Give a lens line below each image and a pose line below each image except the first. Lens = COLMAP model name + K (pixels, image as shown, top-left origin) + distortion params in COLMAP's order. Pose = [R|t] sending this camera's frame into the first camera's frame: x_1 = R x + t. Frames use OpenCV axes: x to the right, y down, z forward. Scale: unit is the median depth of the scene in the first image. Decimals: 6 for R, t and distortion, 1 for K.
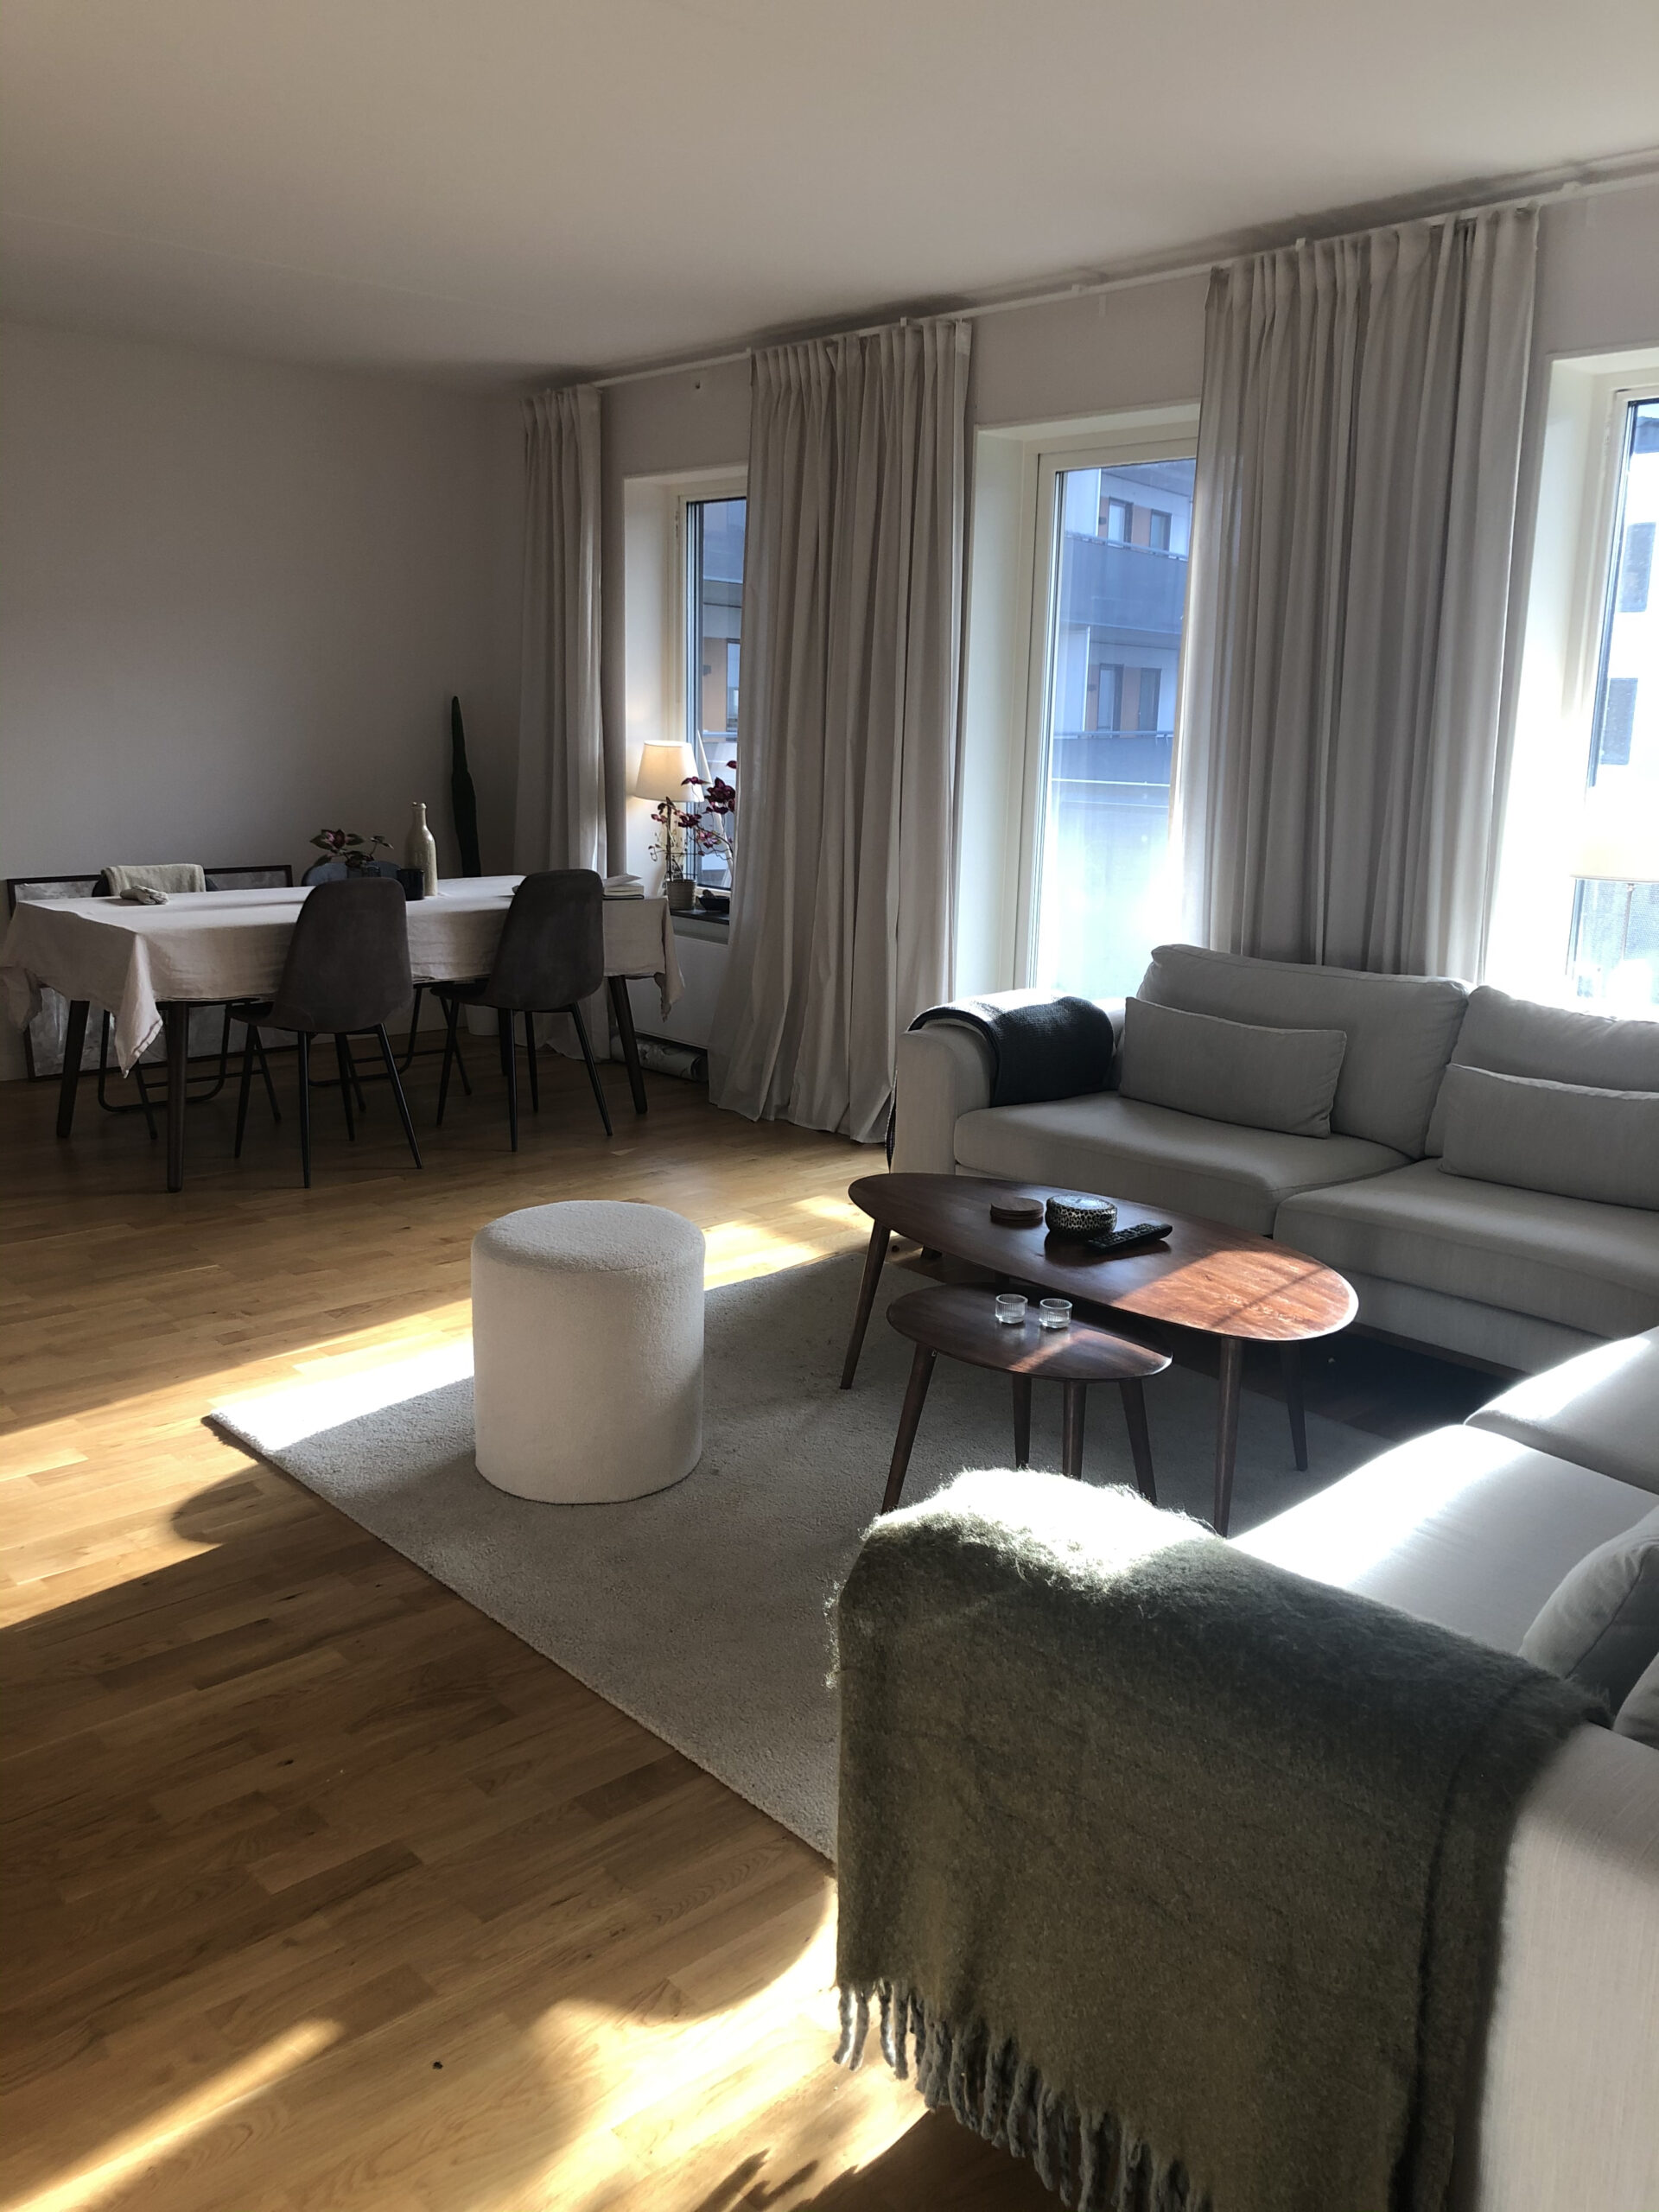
lens RADIAL K [[1823.6, 0, 829.5], [0, 1823.6, 1106.0], [0, 0, 1]] dist [-0.008390, -0.009078]
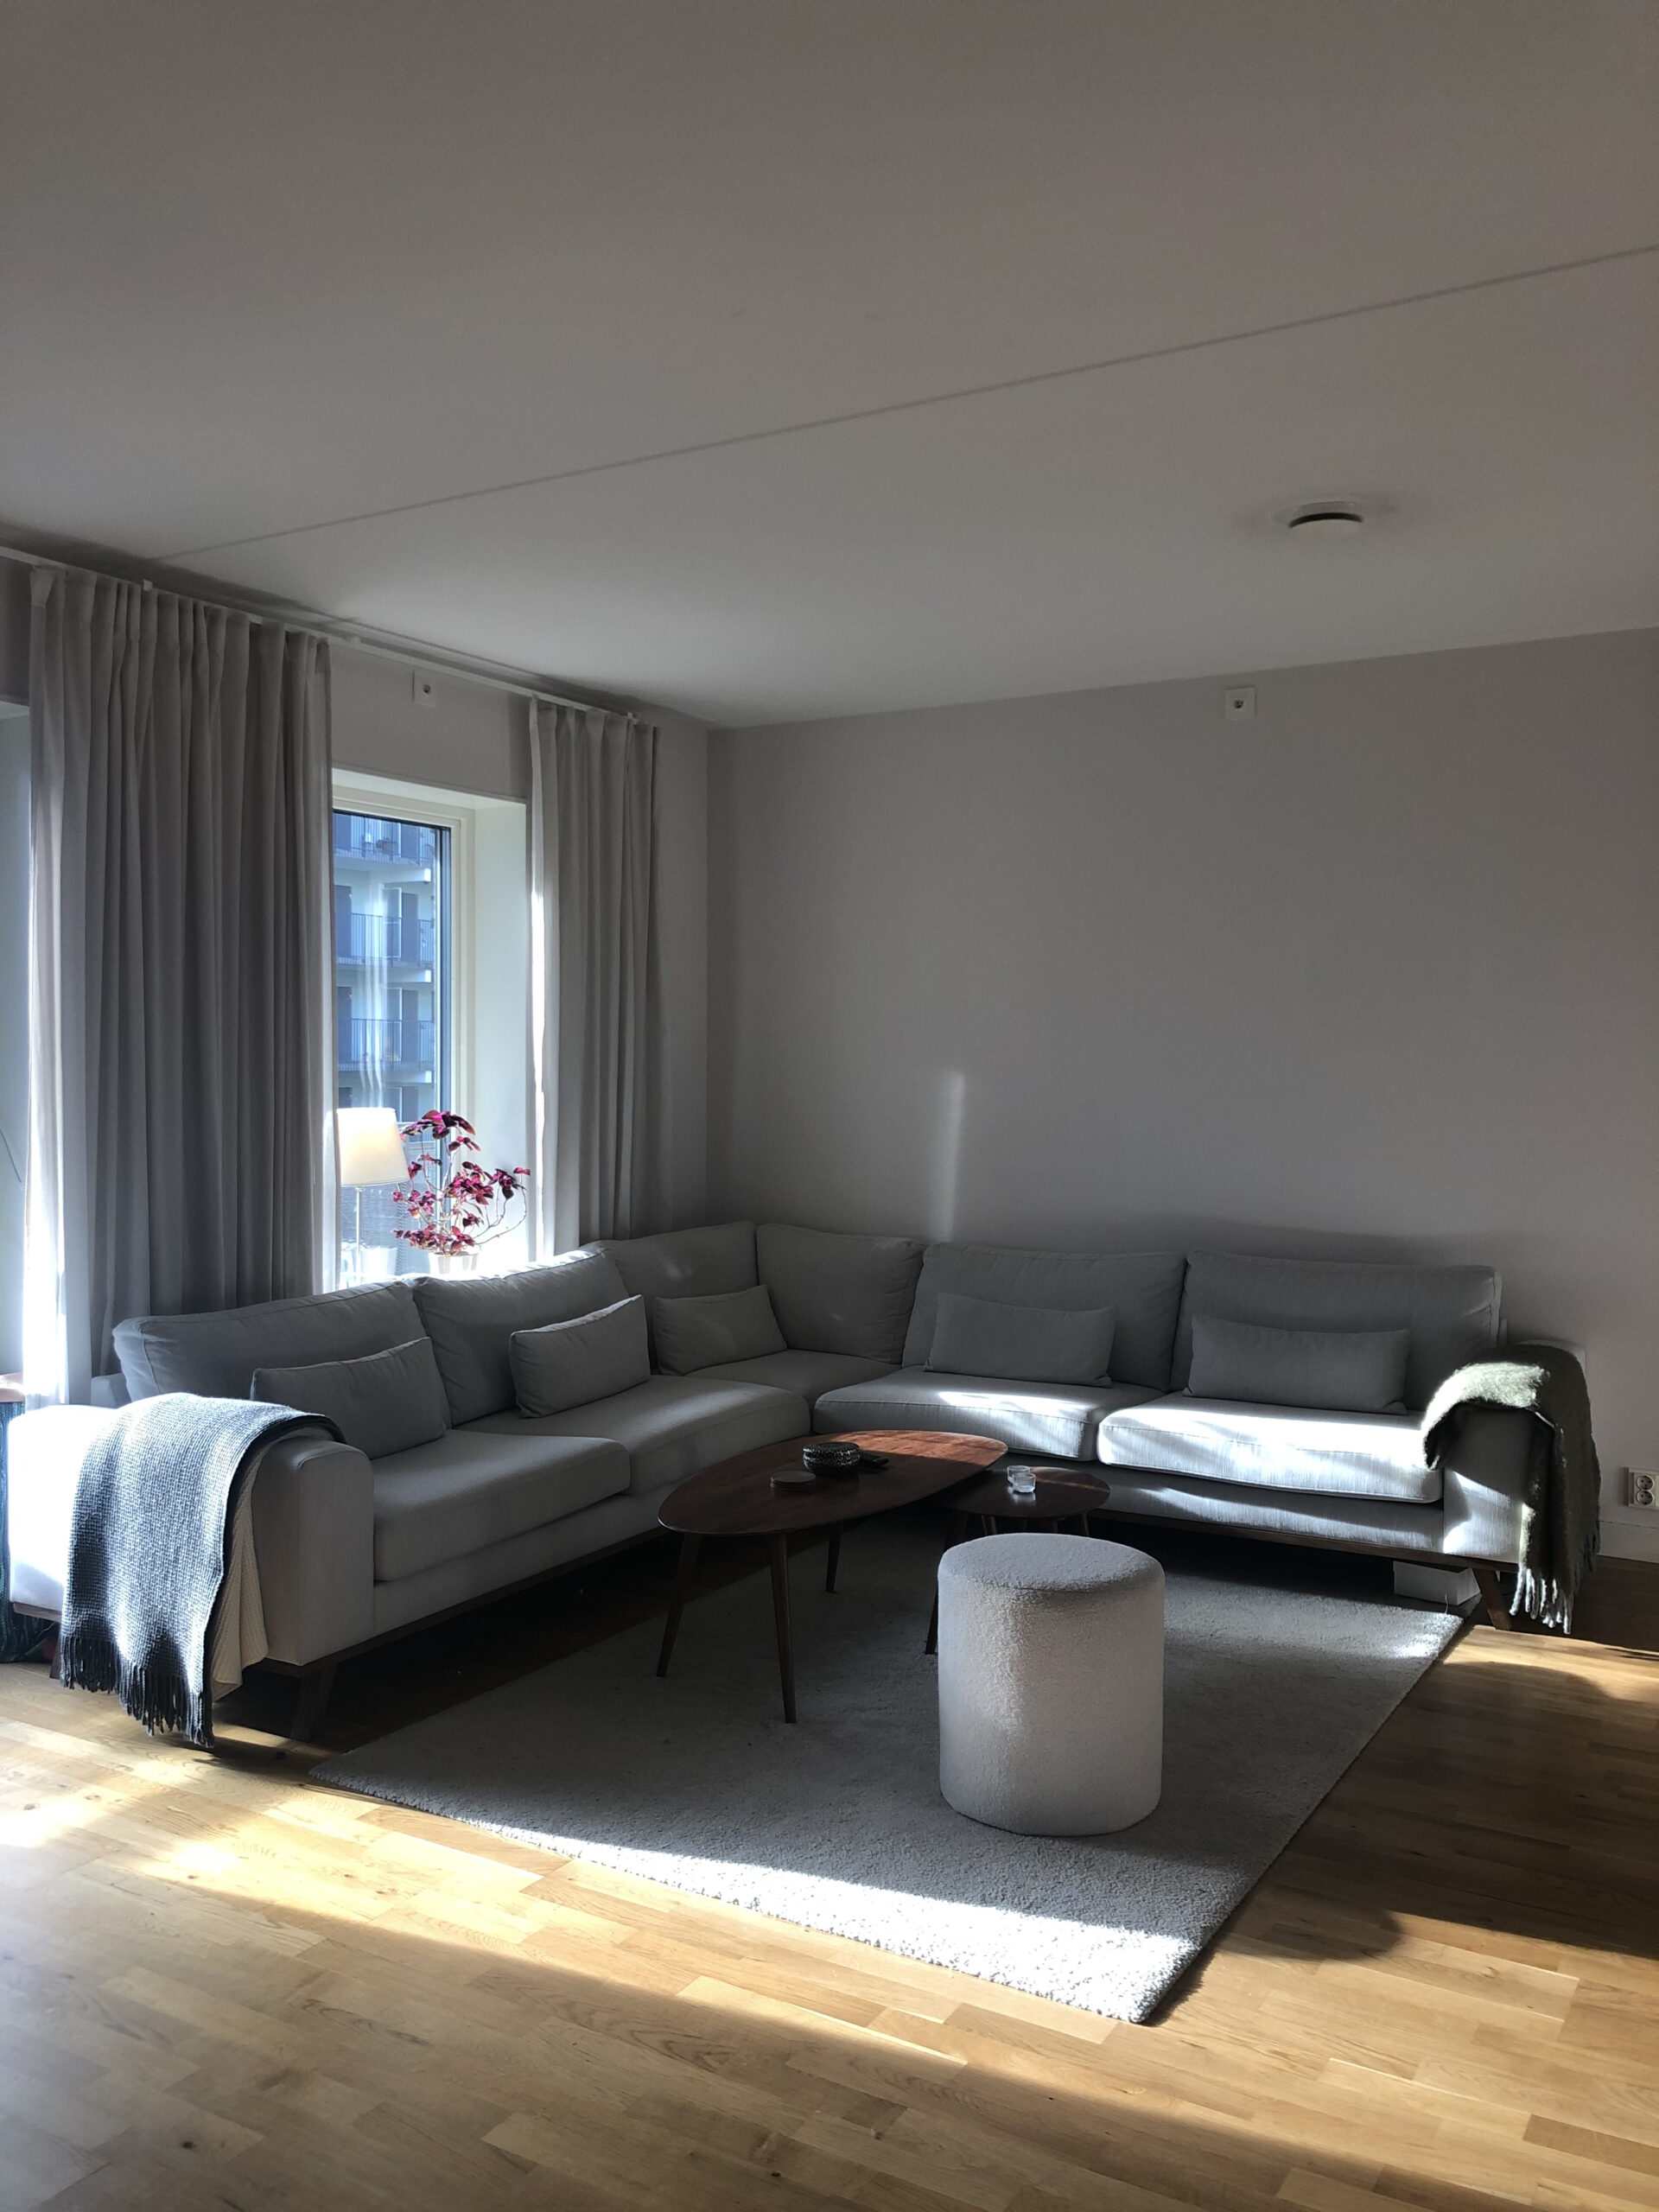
lens RADIAL K [[1823.6, 0, 829.5], [0, 1823.6, 1106.0], [0, 0, 1]] dist [-0.008390, -0.009078]
pose [[-0.297788, -0.040093, 0.953790, -1.031232], [0.220353, 0.969250, 0.109540, -0.300894], [-0.928853, 0.242790, -0.279796, 1.307031]]
